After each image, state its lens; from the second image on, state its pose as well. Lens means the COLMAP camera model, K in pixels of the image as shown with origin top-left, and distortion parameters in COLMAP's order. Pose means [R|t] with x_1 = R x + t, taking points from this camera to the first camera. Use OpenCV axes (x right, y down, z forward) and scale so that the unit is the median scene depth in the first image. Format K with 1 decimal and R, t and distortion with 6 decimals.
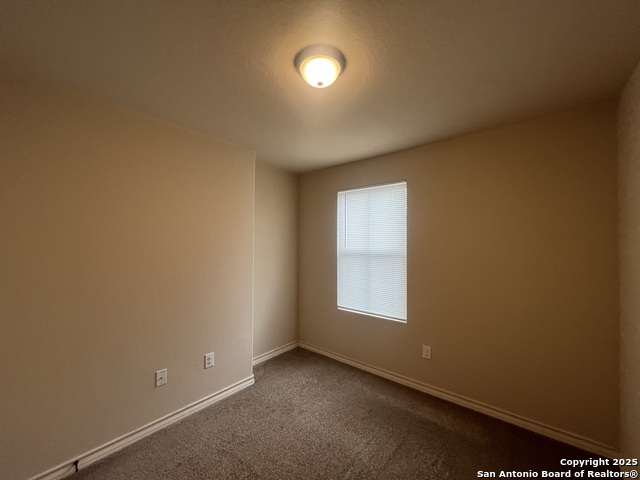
lens RADIAL K [[257.6, 0, 318.9], [0, 257.6, 240.6], [0, 0, 1]] dist [-0.001143, -0.000132]
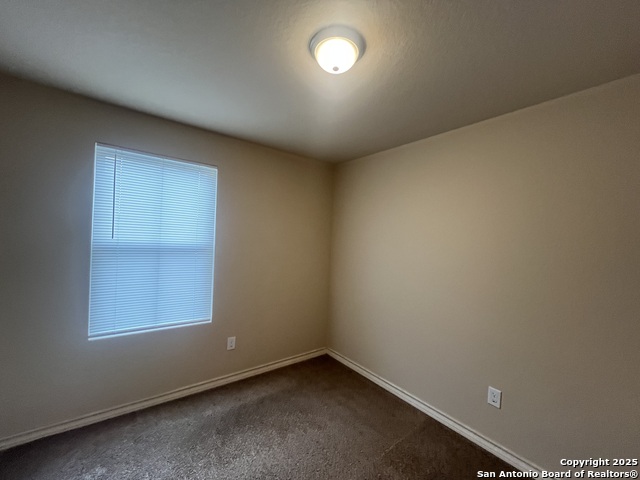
lens RADIAL K [[257.6, 0, 318.9], [0, 257.6, 240.6], [0, 0, 1]] dist [-0.001143, -0.000132]
pose [[0.218733, 0.011765, 0.975714, -0.420697], [-0.048785, 0.998809, -0.001107, 0.009109], [-0.974565, -0.047359, 0.219046, 0.381013]]
